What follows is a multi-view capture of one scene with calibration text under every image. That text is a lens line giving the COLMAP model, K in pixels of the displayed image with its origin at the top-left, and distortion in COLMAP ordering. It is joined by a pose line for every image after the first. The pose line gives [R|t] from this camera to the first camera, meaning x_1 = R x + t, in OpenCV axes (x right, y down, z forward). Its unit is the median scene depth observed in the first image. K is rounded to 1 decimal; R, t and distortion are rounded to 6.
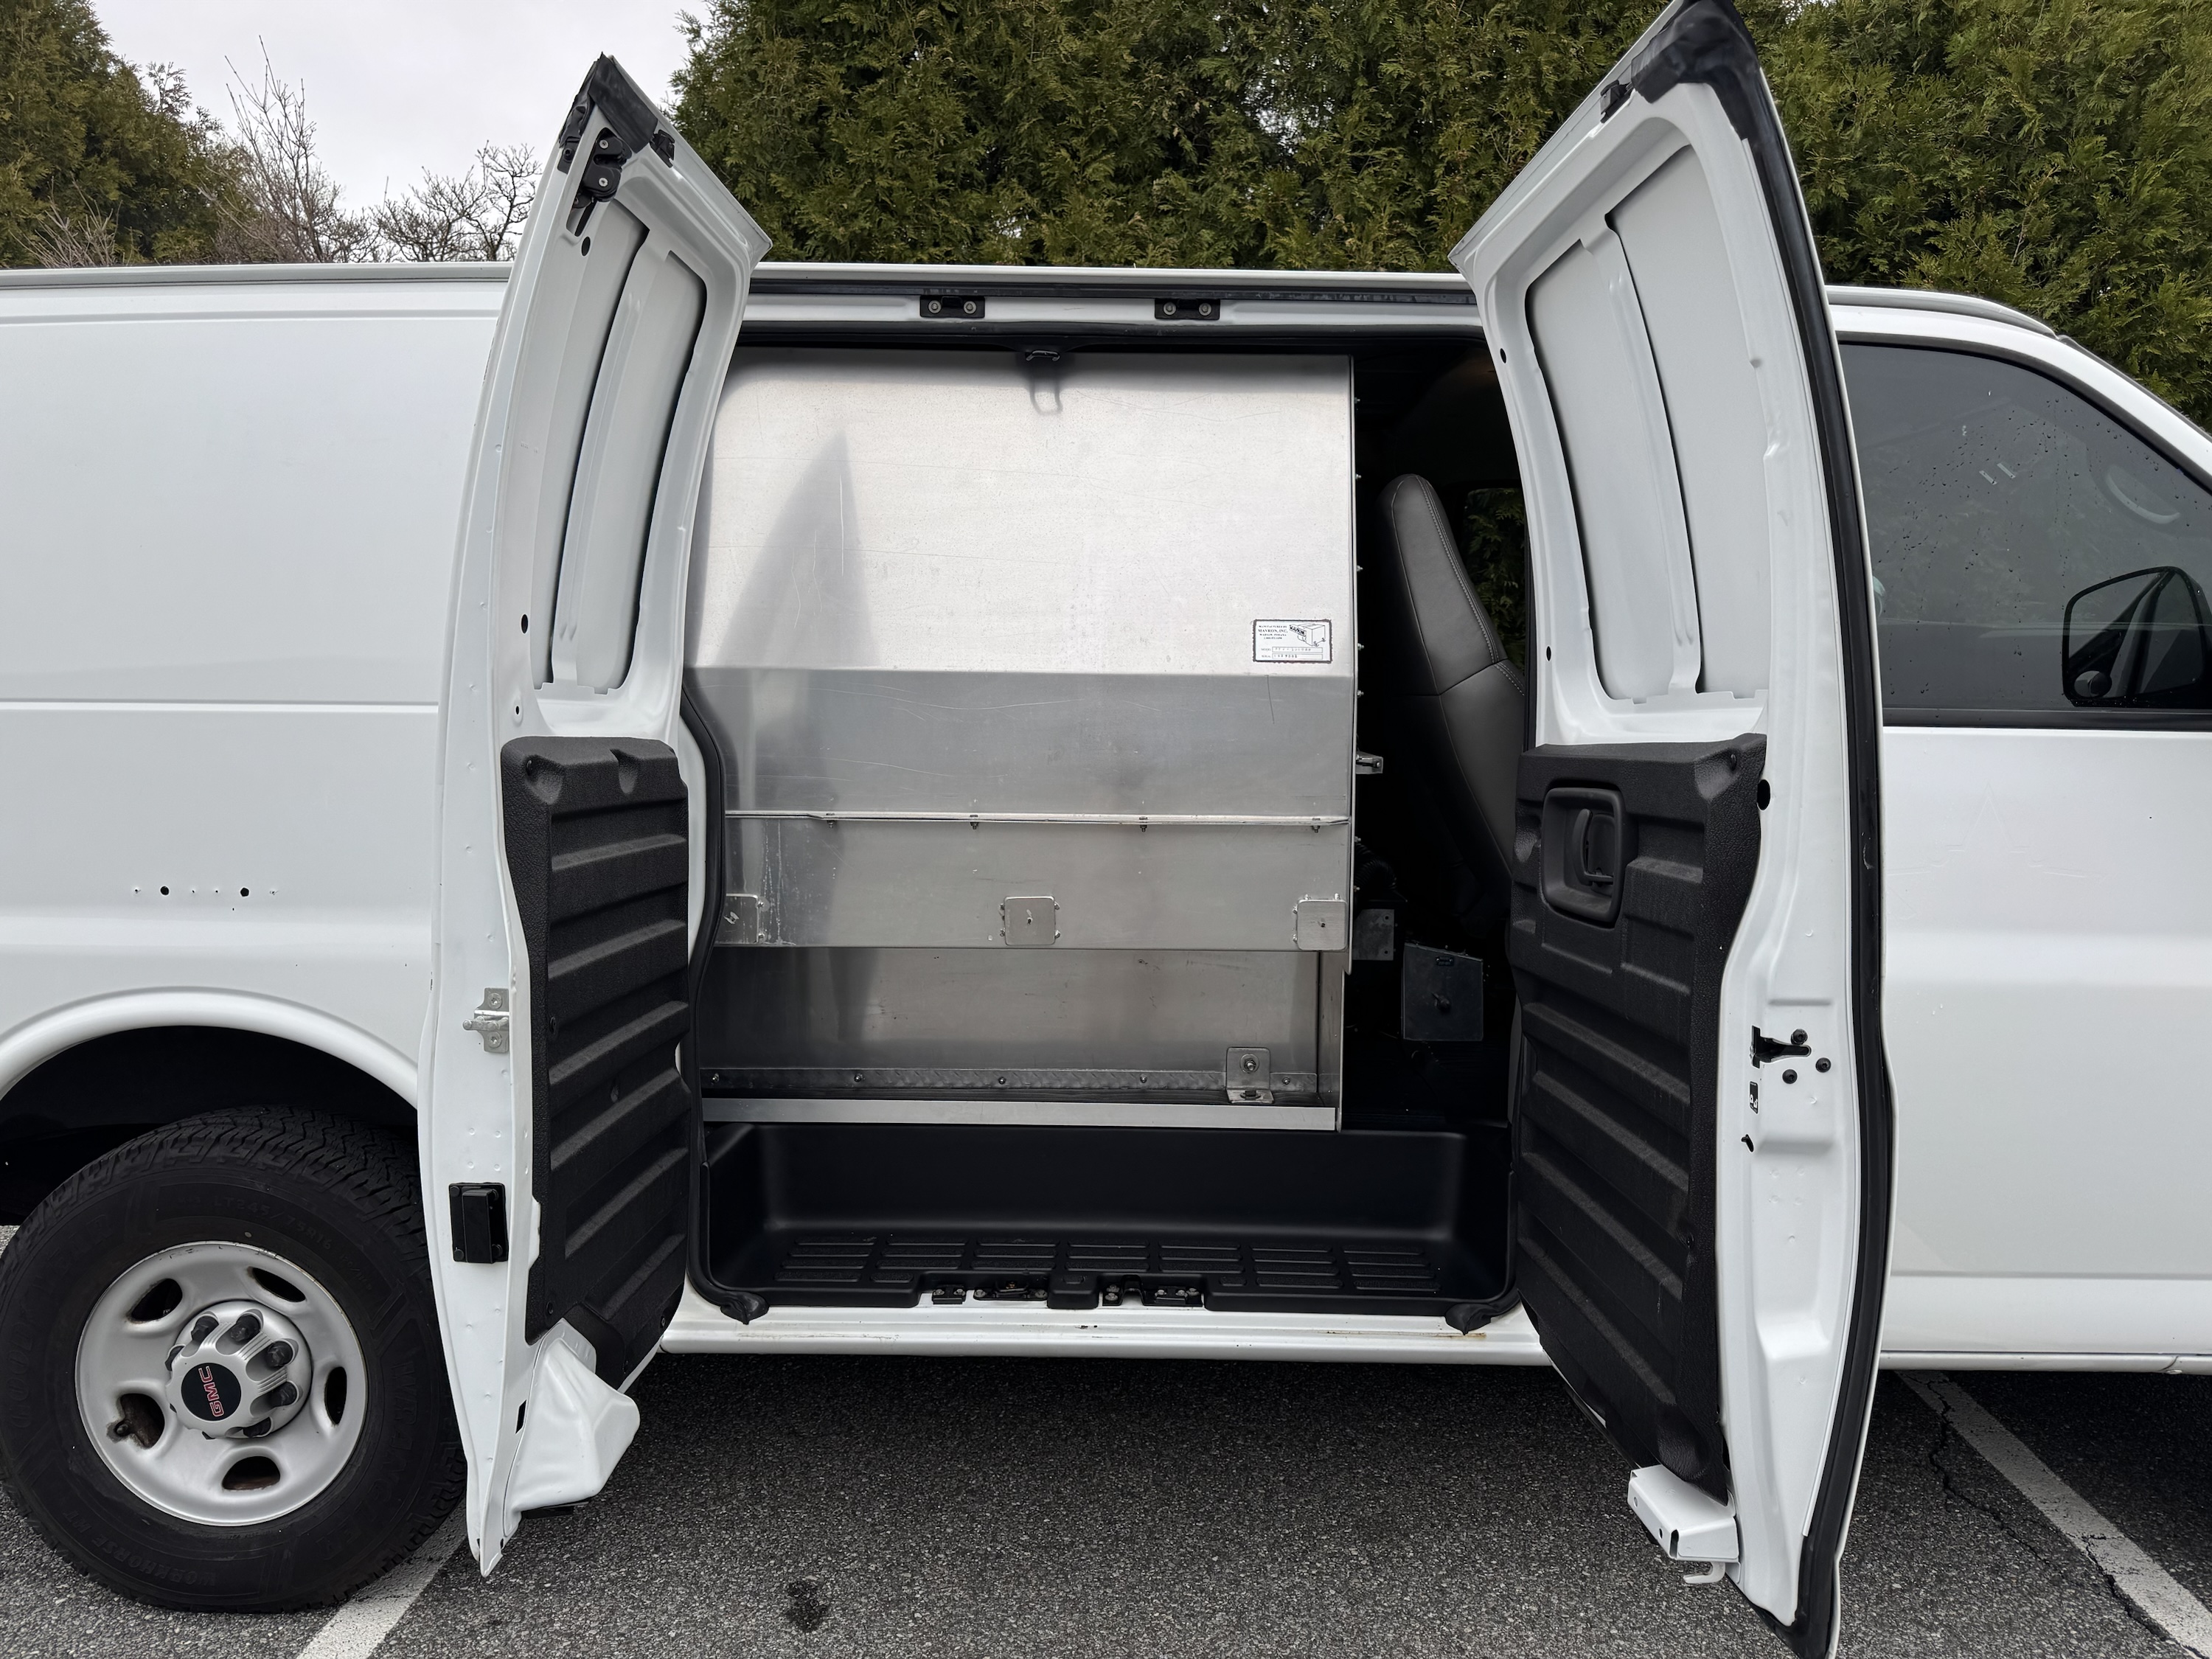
lens RADIAL K [[1571.0, 0, 1115.0], [0, 1571.0, 827.3], [0, 0, 1]] dist [0.019633, -0.022663]
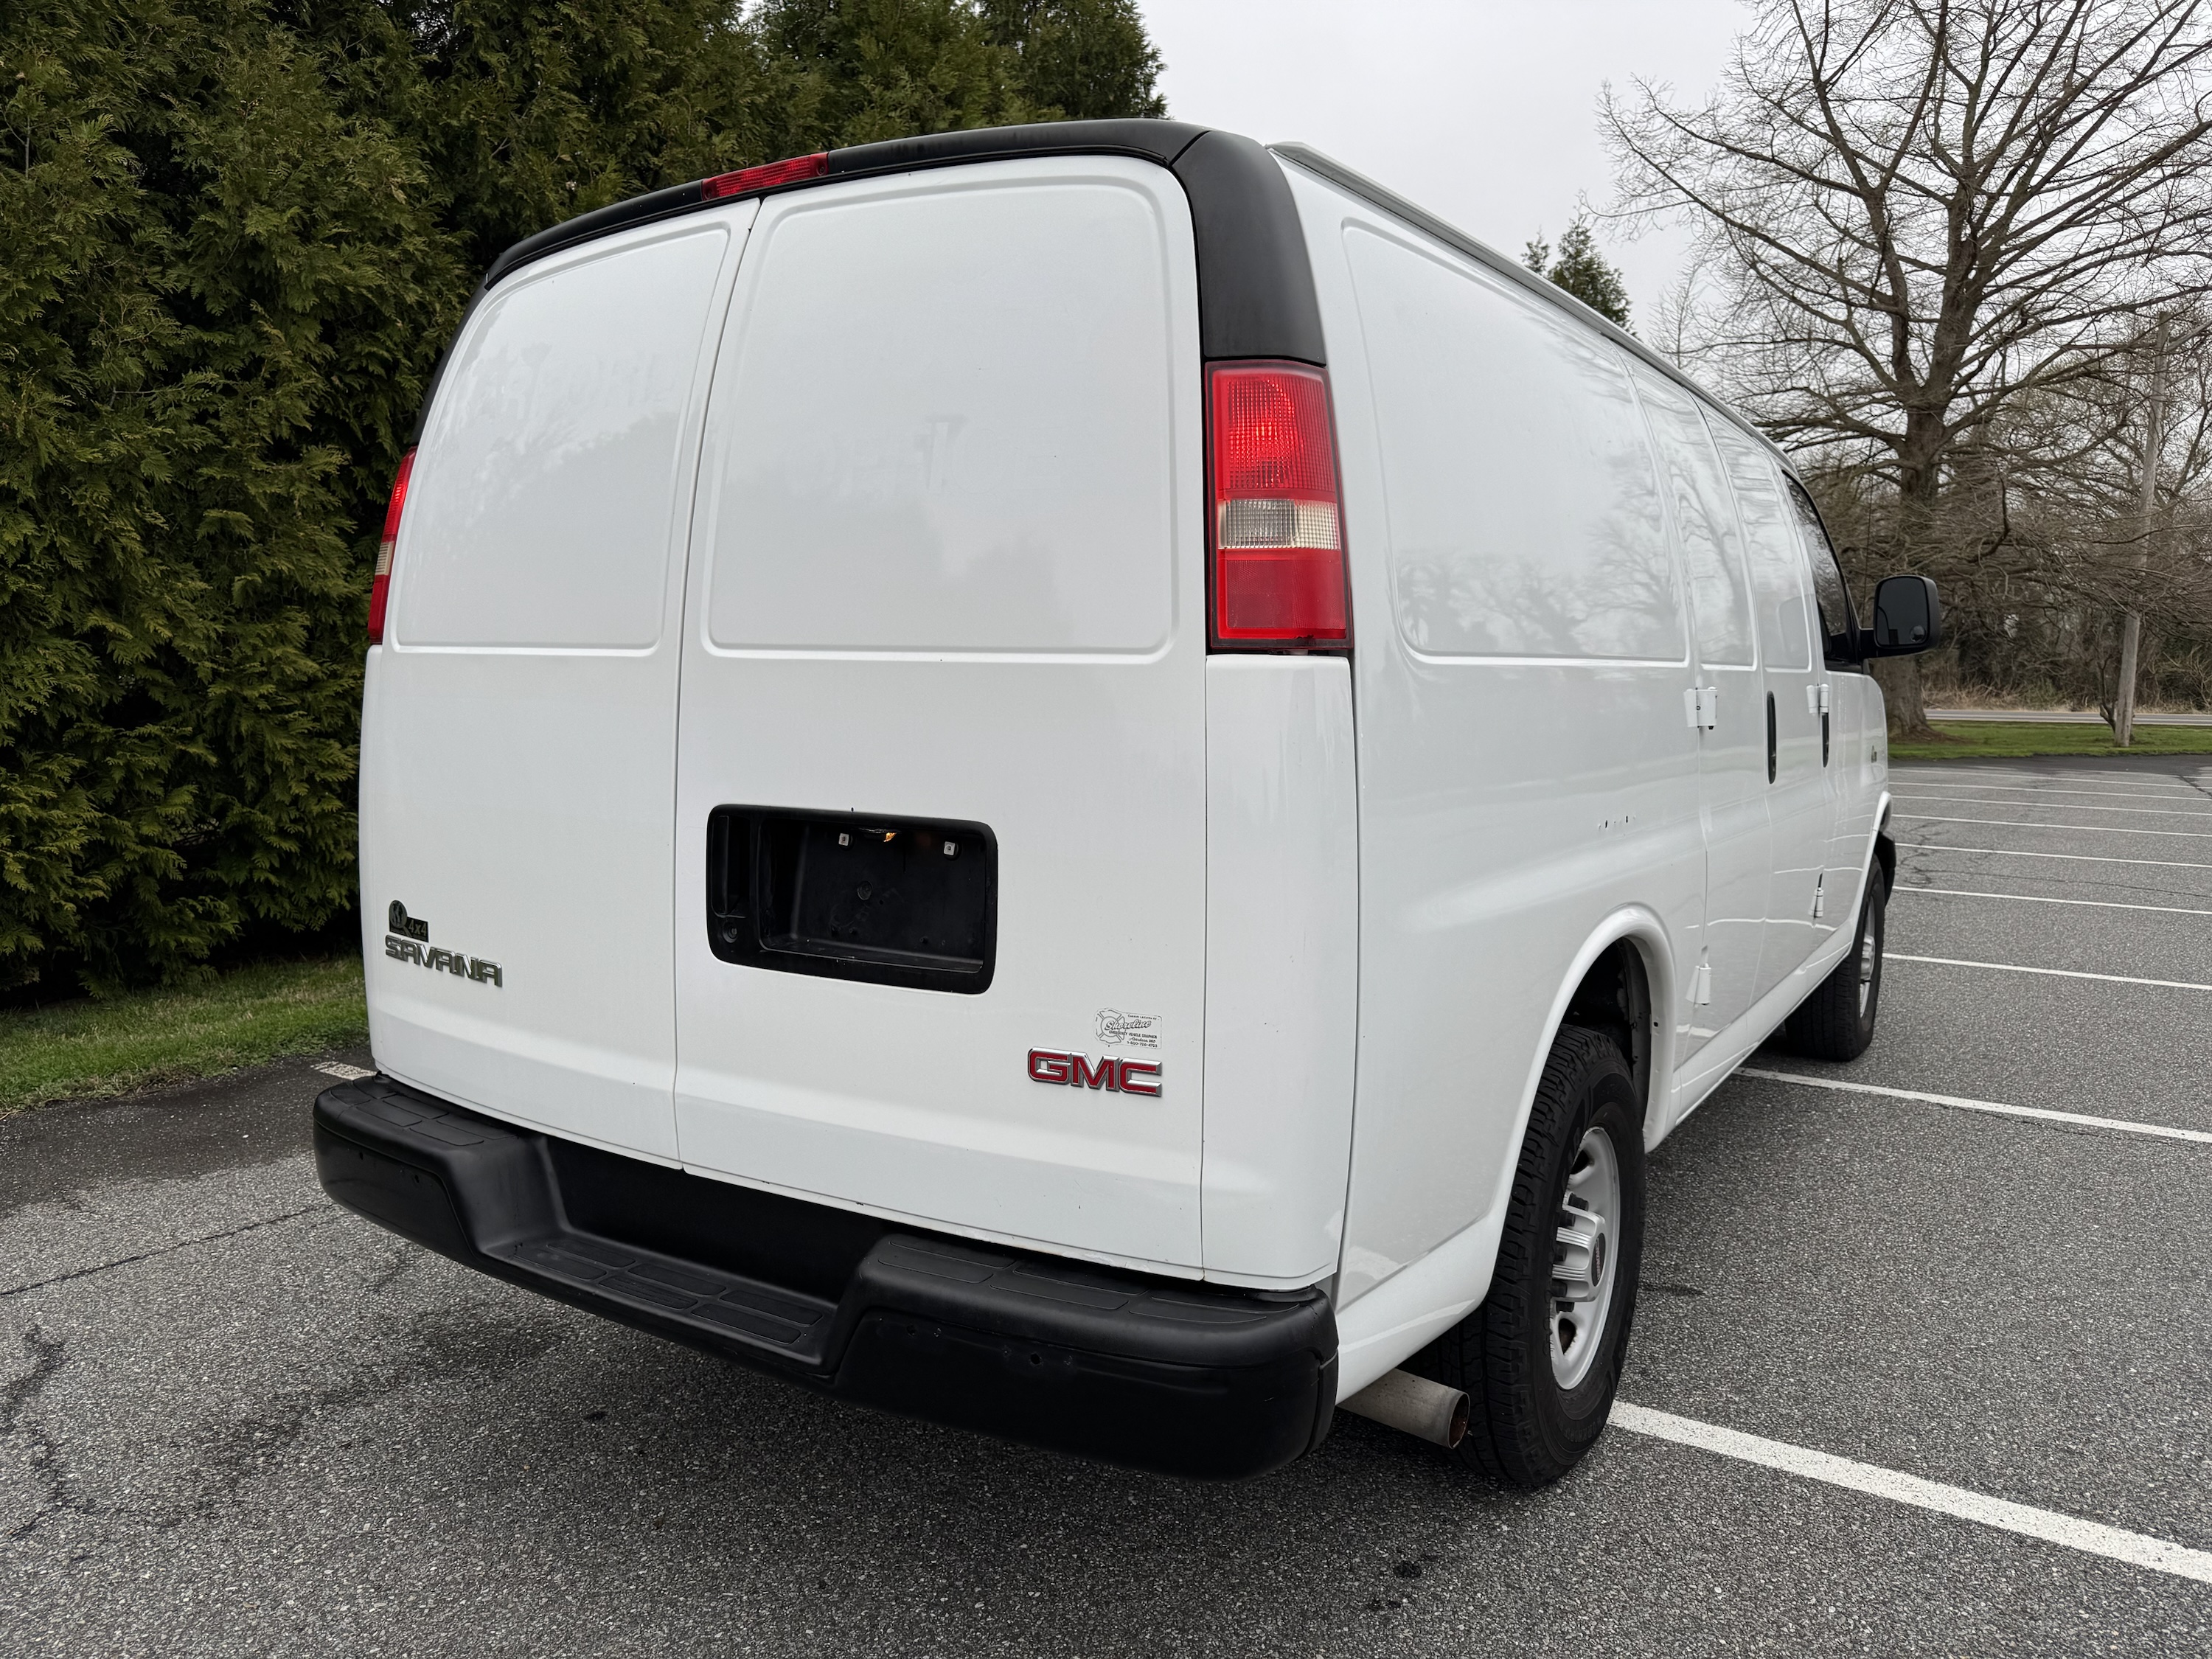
lens RADIAL K [[1571.0, 0, 1118.3], [0, 1571.0, 822.0], [0, 0, 1]] dist [0.019633, -0.022663]
pose [[0.524369, -0.084679, 0.847270, -0.609189], [0.066555, 0.996075, 0.058360, -0.017894], [-0.848886, 0.025788, 0.527946, 0.243949]]
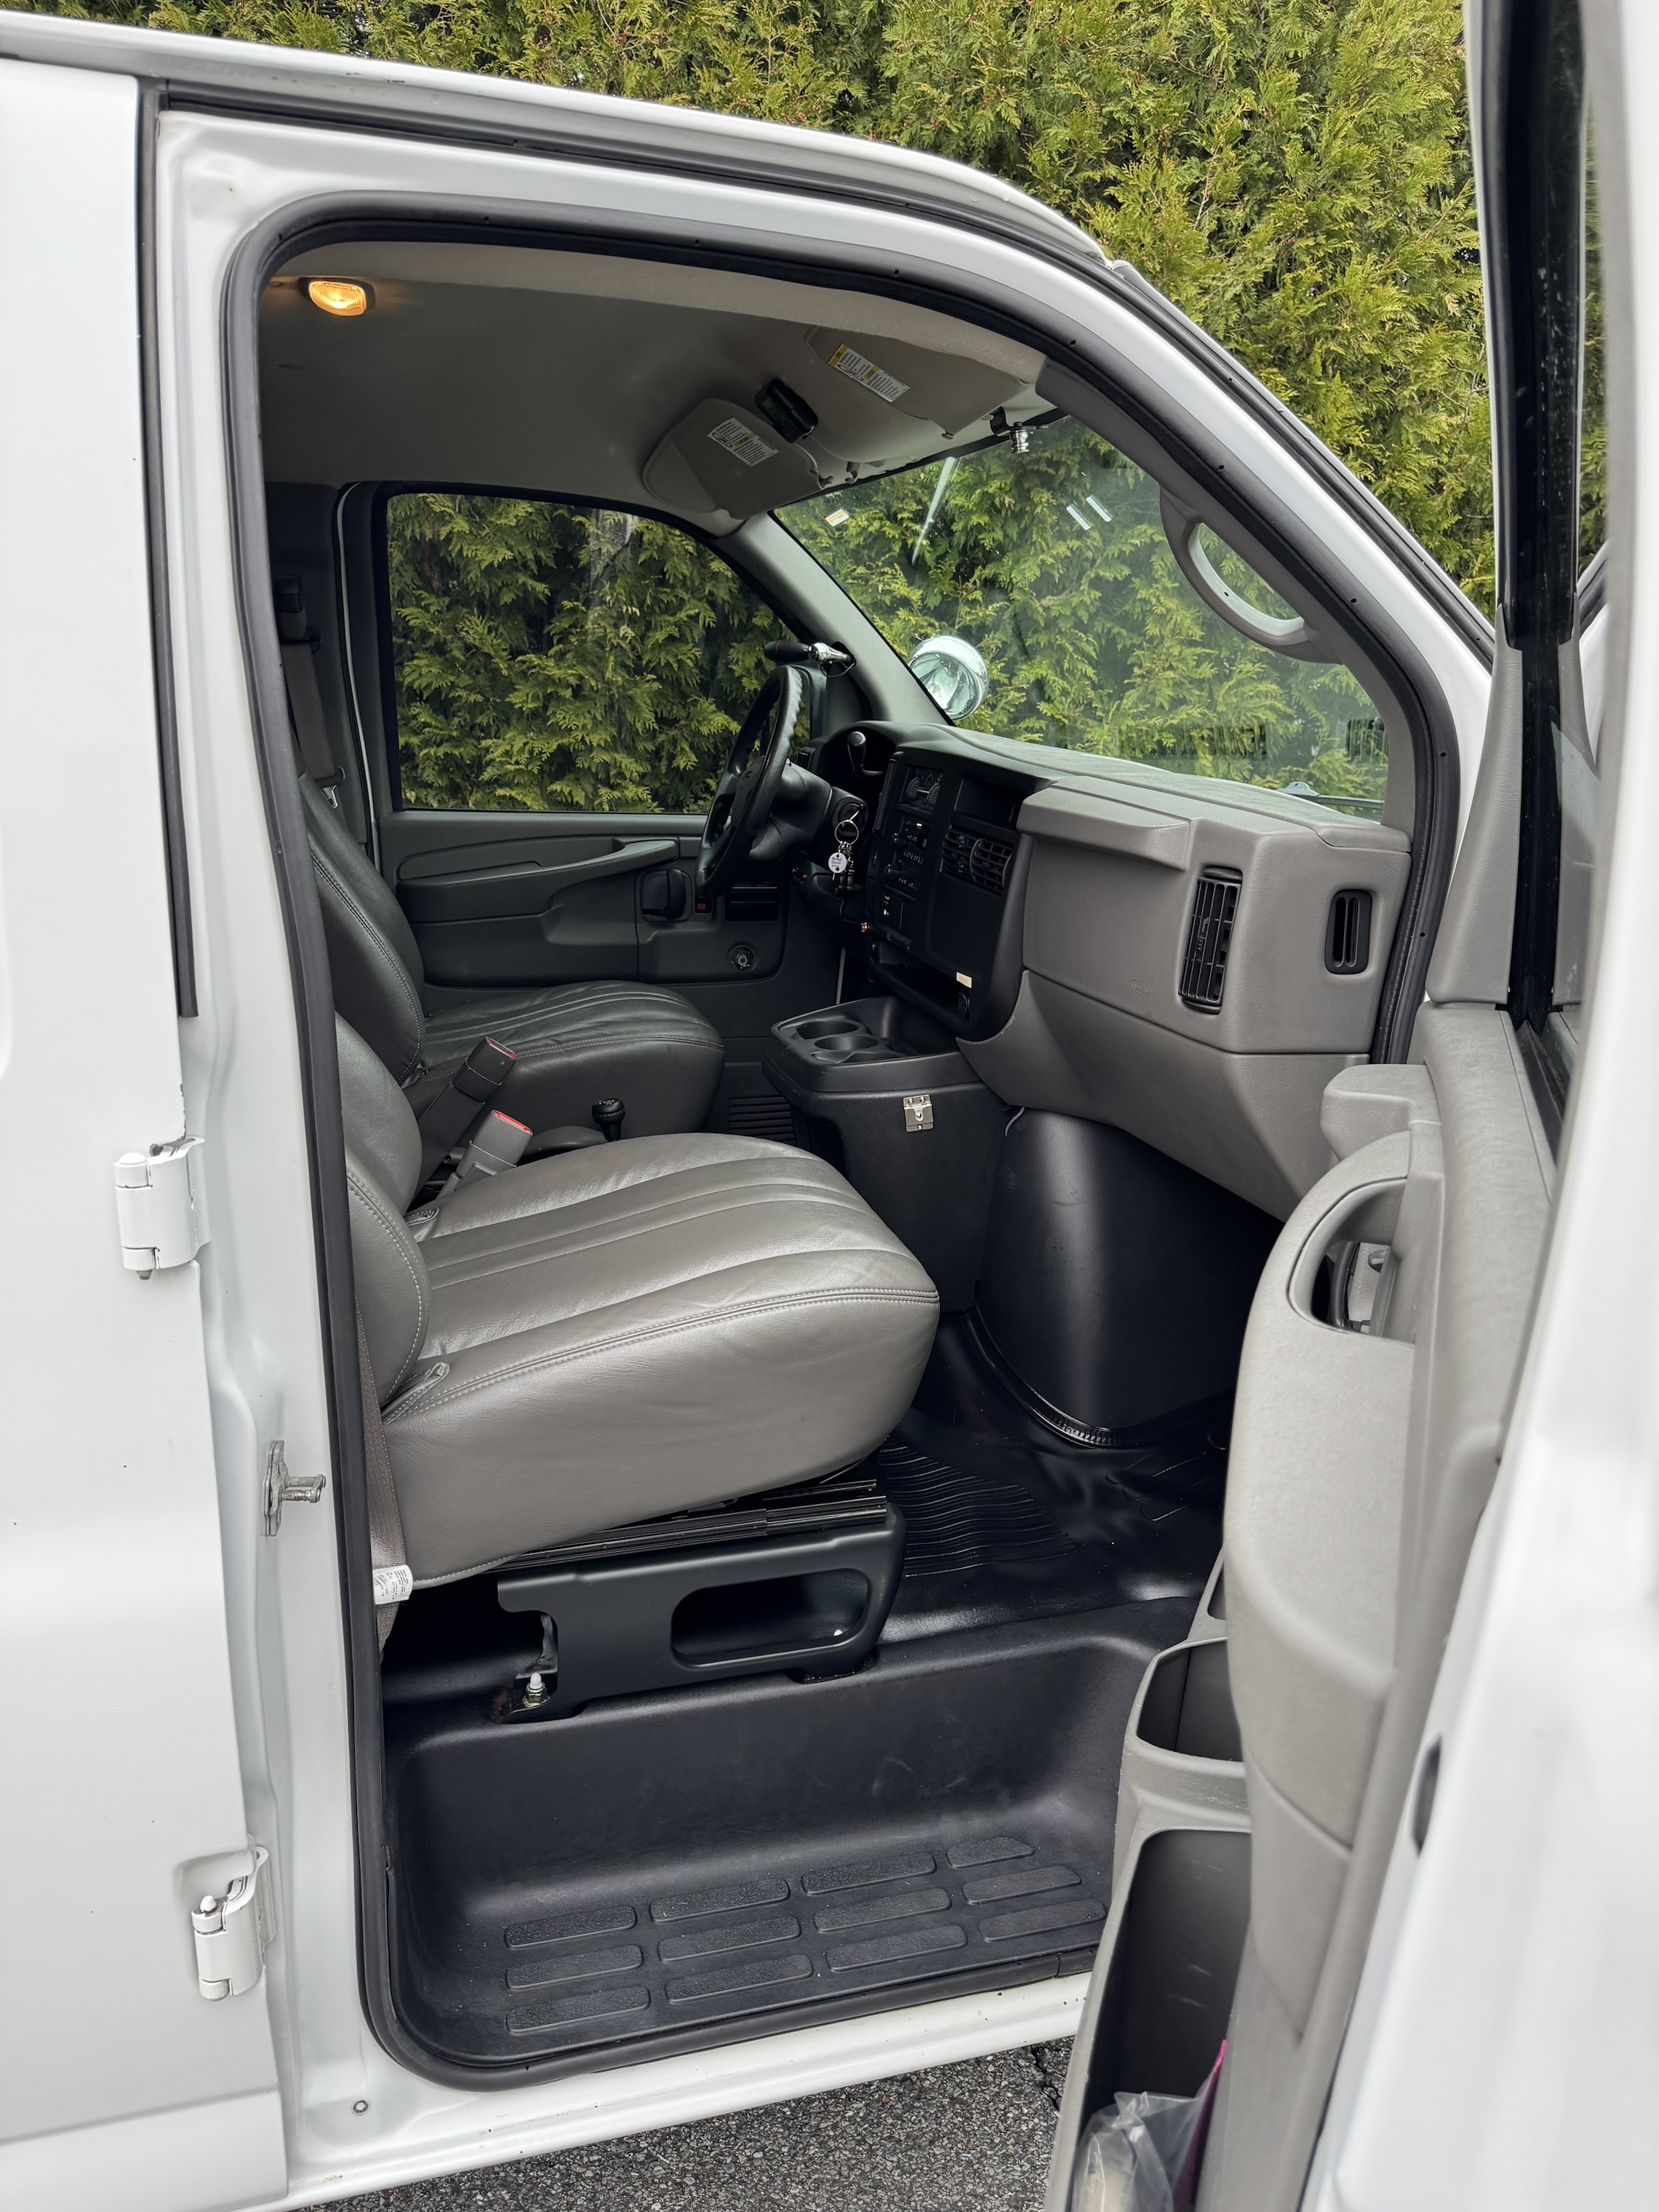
lens RADIAL K [[1571.0, 0, 843.5], [0, 1571.0, 1127.3], [0, 0, 1]] dist [0.019633, -0.022663]
pose [[0.959556, -0.070339, 0.272590, 0.125224], [0.018943, 0.982221, 0.186770, -0.046686], [-0.280881, -0.174052, 0.943828, 0.174692]]
